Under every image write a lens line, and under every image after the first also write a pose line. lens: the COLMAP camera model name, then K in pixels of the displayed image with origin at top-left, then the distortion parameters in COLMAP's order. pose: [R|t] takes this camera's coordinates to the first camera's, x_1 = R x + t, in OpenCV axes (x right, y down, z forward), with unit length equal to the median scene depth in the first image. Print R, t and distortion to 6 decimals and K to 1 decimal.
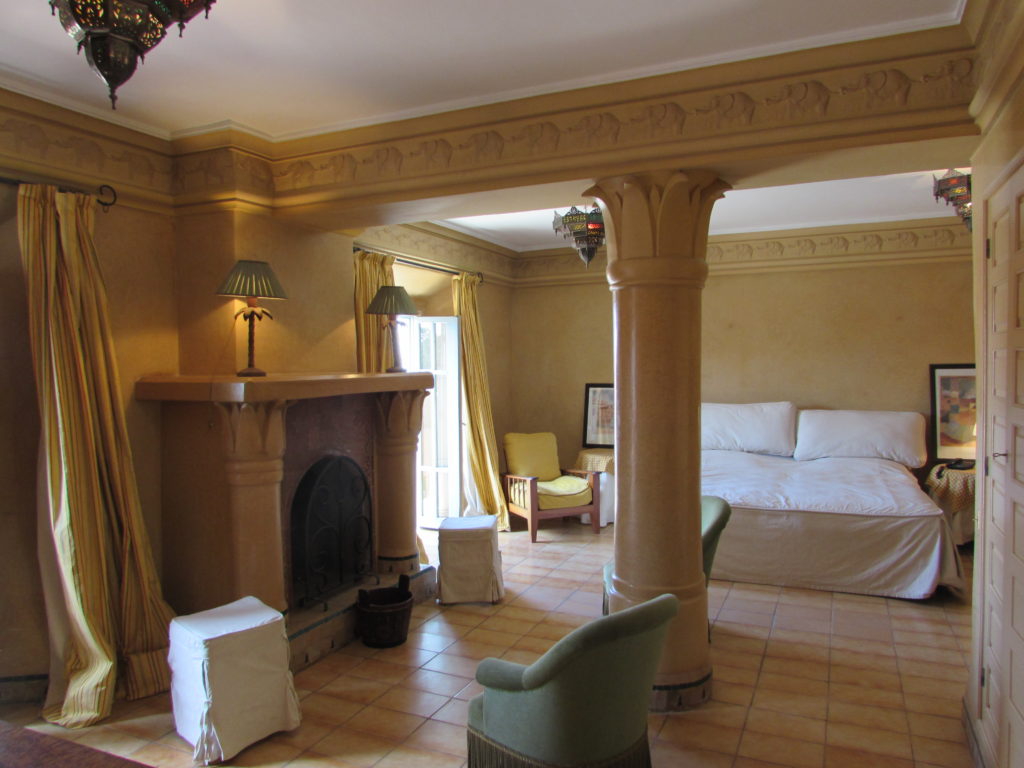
lens RADIAL K [[724.5, 0, 511.8], [0, 724.5, 385.5], [0, 0, 1]] dist [-0.030885, 0.012500]
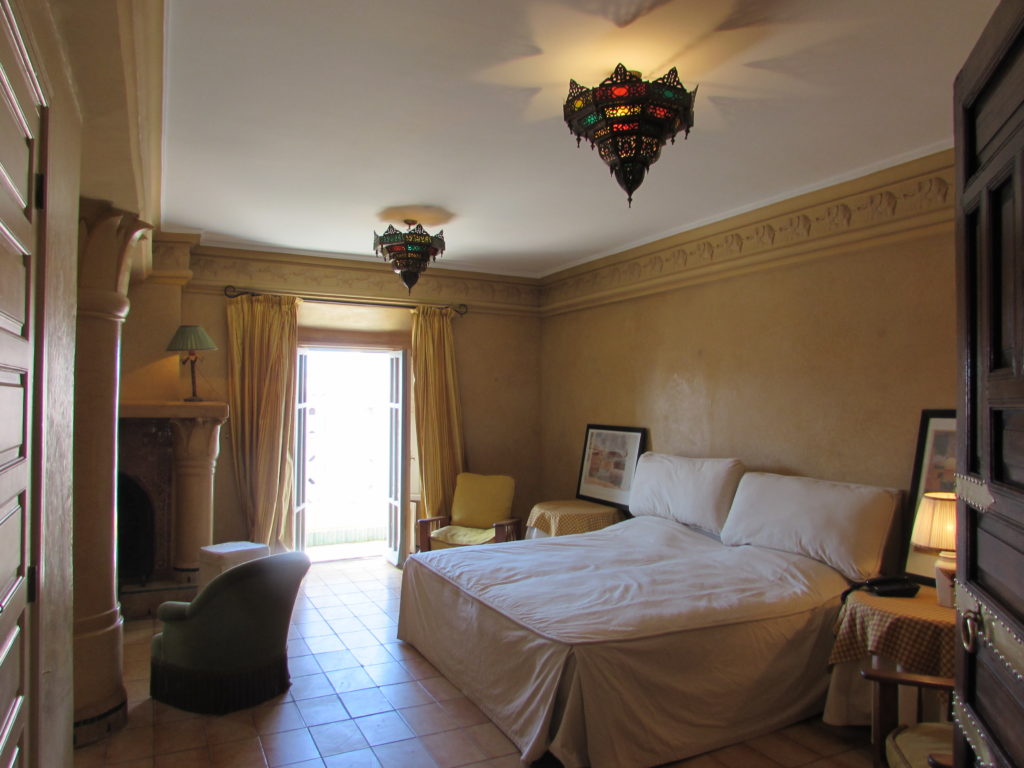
lens RADIAL K [[724.5, 0, 509.5], [0, 724.5, 383.3], [0, 0, 1]] dist [-0.030885, 0.012500]
pose [[0.773503, 0.001944, -0.633790, 0.693782], [-0.036720, 0.998453, -0.041753, -0.014143], [0.632728, 0.055568, 0.772377, 0.336146]]
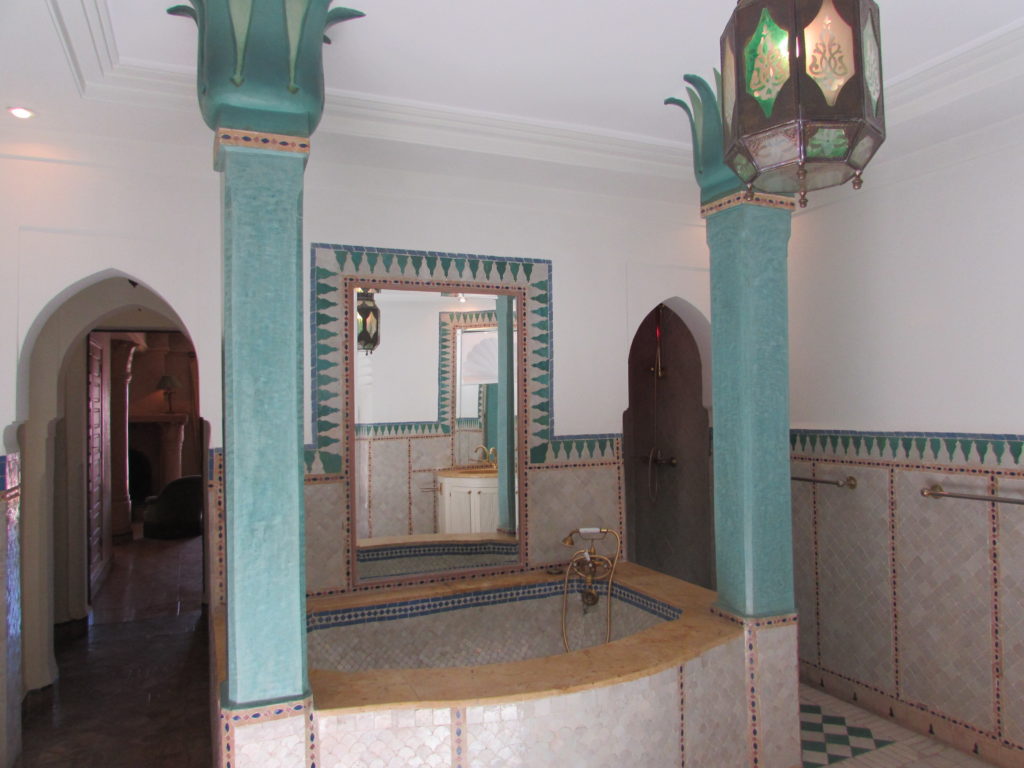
lens RADIAL K [[724.5, 0, 513.7], [0, 724.5, 386.5], [0, 0, 1]] dist [-0.030885, 0.012500]
pose [[0.745585, -0.009948, -0.666336, 1.598509], [-0.018675, 0.999184, -0.035812, -0.032912], [0.666149, 0.039145, 0.744791, 0.031925]]
